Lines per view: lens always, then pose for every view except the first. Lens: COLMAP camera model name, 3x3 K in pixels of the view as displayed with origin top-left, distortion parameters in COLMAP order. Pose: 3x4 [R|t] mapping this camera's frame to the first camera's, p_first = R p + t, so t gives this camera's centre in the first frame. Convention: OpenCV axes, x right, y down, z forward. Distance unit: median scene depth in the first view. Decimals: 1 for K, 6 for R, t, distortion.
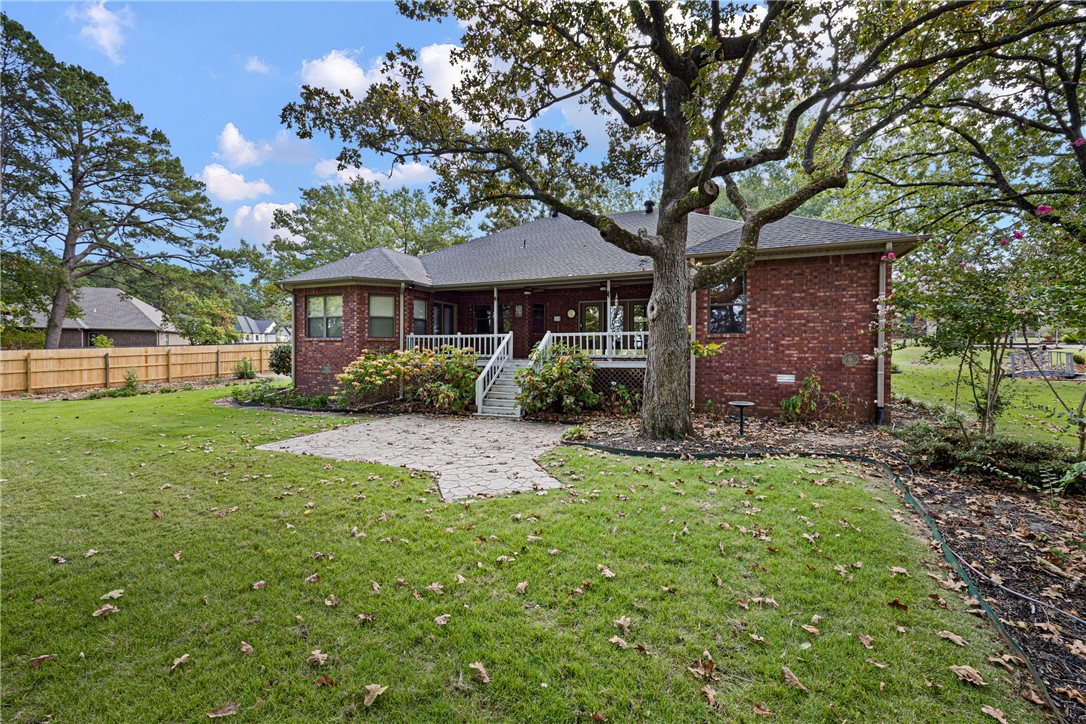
lens RADIAL K [[424.3, 0, 543.0], [0, 424.3, 362.0], [0, 0, 1]] dist [0.014330, 0.000291]
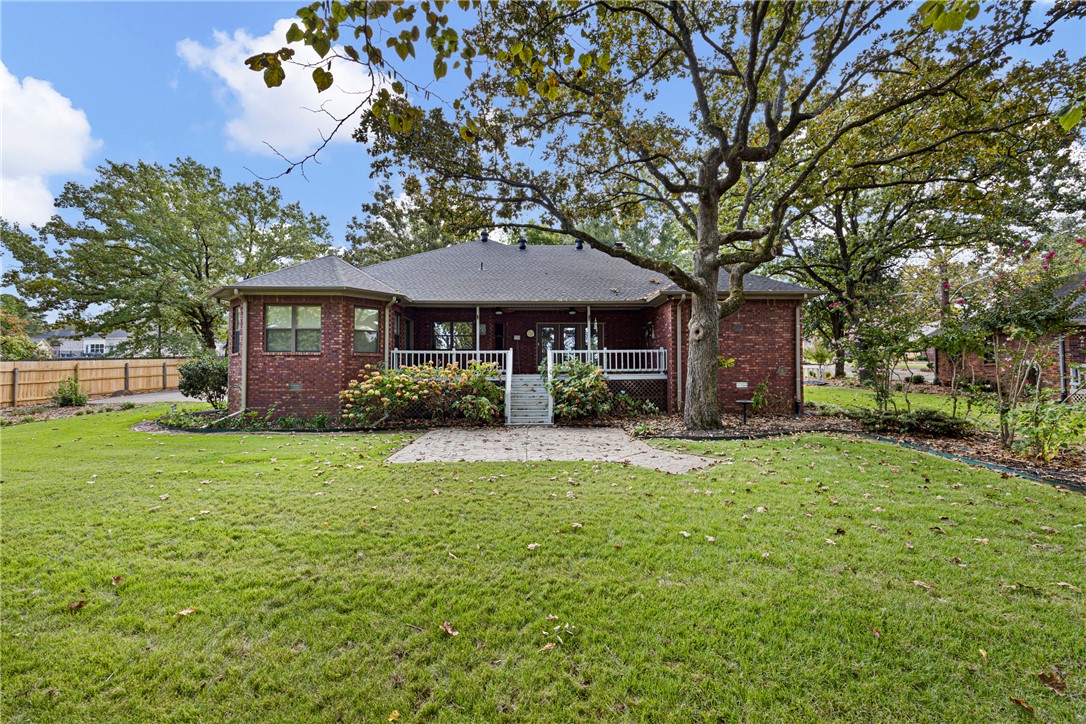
lens RADIAL K [[424.3, 0, 543.0], [0, 424.3, 362.0], [0, 0, 1]] dist [0.014330, 0.000291]
pose [[0.924009, 0.004574, 0.382344, -0.379383], [0.013861, 0.998871, -0.045446, 0.012405], [-0.382120, 0.047292, 0.922902, -0.023821]]
